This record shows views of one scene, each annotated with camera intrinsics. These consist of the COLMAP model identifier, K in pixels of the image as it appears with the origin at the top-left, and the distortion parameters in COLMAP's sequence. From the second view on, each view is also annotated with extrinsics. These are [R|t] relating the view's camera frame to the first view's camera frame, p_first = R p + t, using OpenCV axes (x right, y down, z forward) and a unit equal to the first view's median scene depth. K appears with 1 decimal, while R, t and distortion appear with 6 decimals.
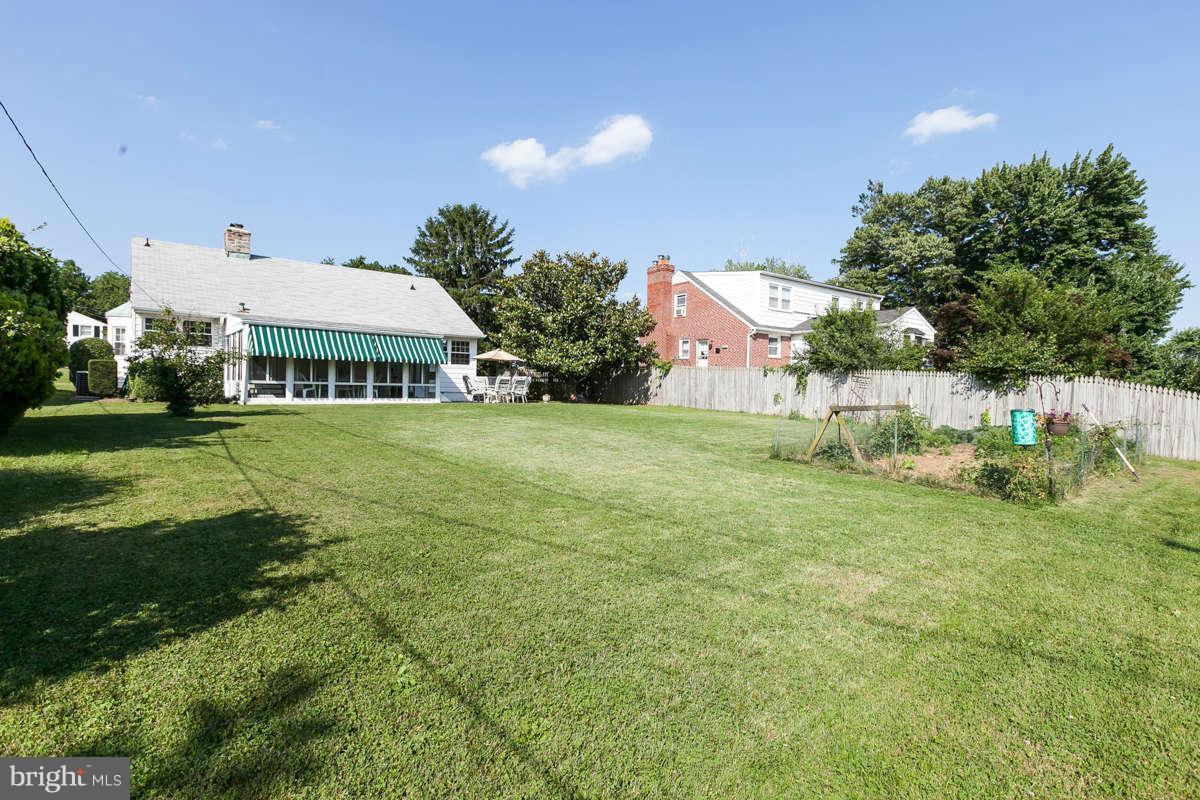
lens RADIAL K [[531.1, 0, 592.6], [0, 531.1, 394.5], [0, 0, 1]] dist [0.004494, -0.001487]
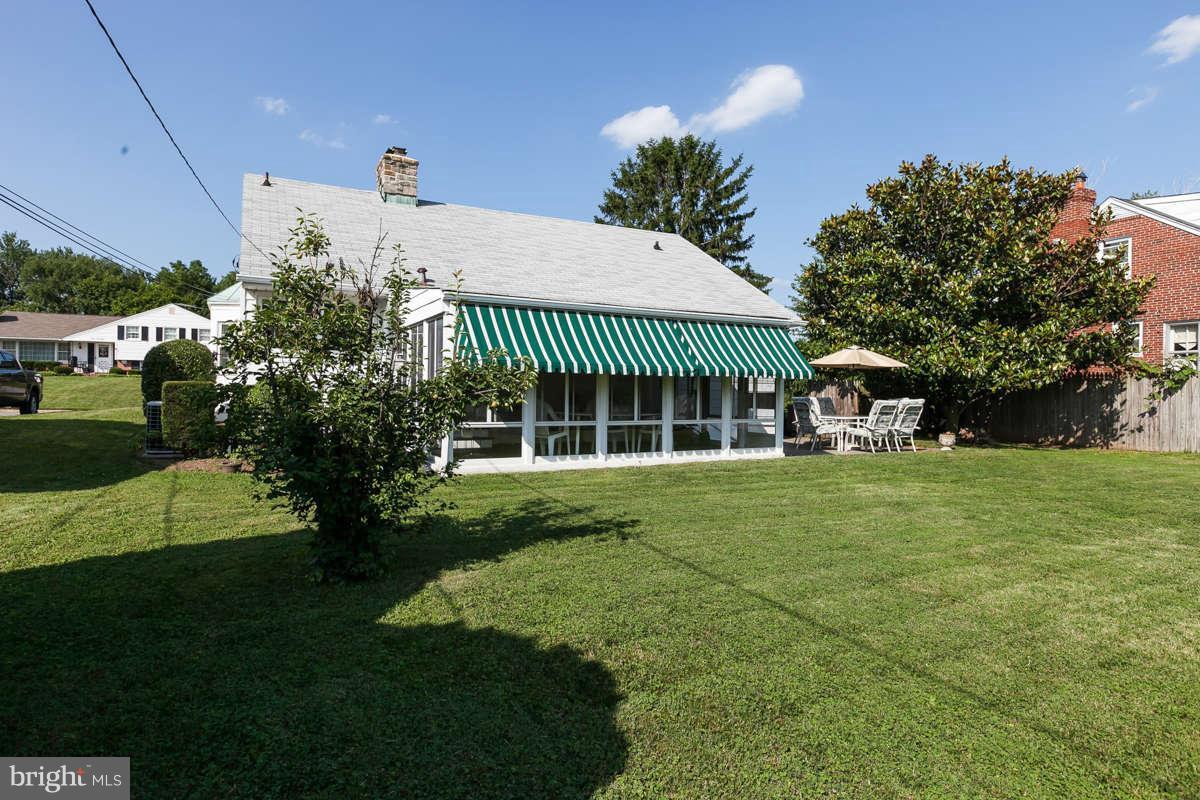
lens RADIAL K [[612.4, 0, 607.5], [0, 612.4, 396.2], [0, 0, 1]] dist [0.009196, -0.000130]
pose [[0.980829, -0.004626, -0.194818, -0.307587], [0.003339, 0.999970, -0.006935, -0.034035], [0.194844, 0.006151, 0.980815, 0.374168]]
